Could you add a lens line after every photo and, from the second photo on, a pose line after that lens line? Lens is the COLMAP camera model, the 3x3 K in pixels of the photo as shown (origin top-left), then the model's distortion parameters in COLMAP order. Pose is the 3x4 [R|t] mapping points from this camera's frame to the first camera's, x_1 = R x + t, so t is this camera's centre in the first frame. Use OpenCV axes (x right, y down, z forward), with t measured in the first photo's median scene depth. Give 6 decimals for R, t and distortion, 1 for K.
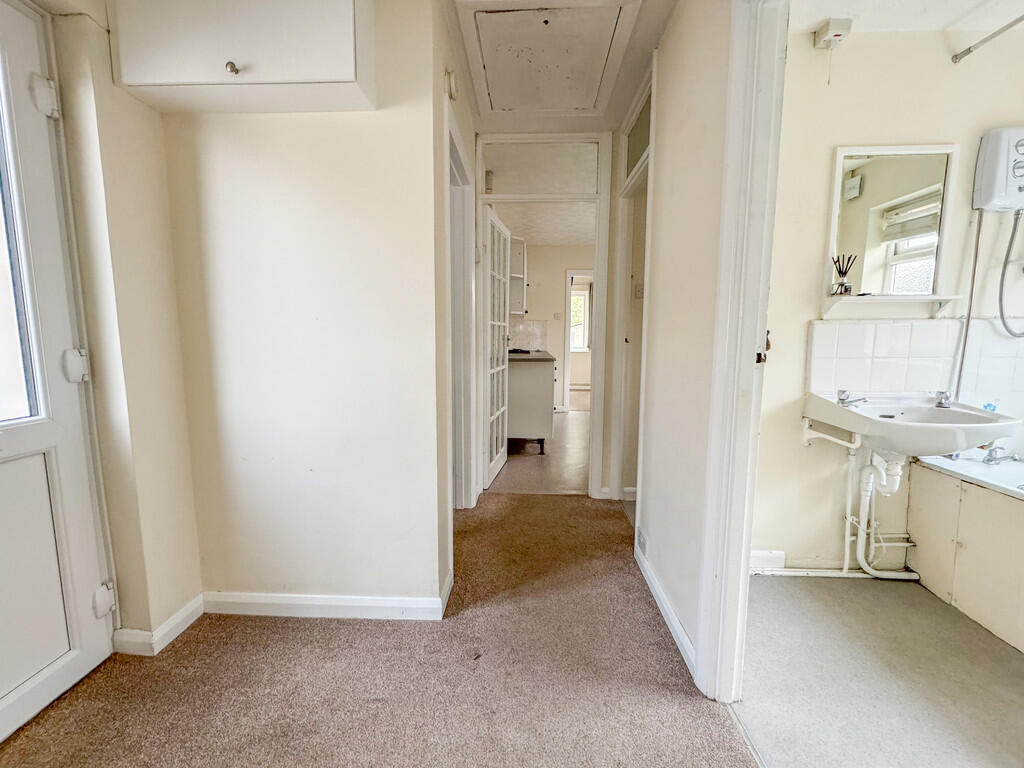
lens RADIAL K [[420.1, 0, 511.4], [0, 420.1, 384.0], [0, 0, 1]] dist [-0.000681, -0.000614]
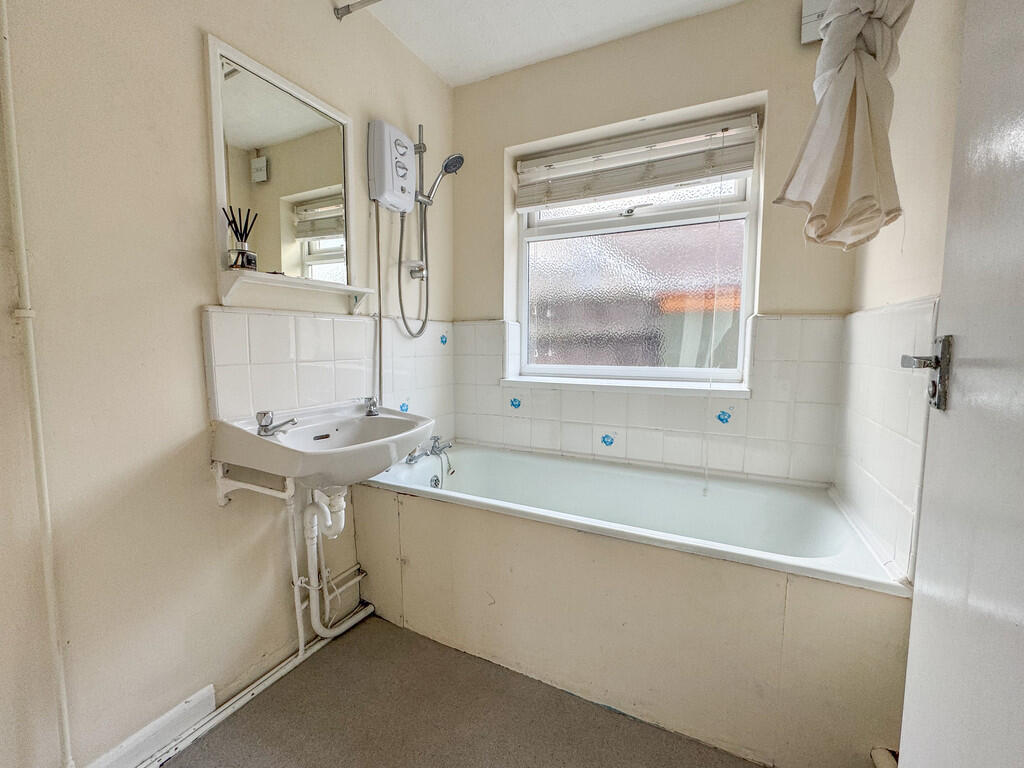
lens RADIAL K [[420.1, 0, 512.2], [0, 420.1, 383.1], [0, 0, 1]] dist [-0.000681, -0.000614]
pose [[0.396463, -0.079904, 0.914567, 0.328127], [0.100460, 0.993999, 0.043294, -0.019074], [-0.912537, 0.074713, 0.402111, 0.354959]]
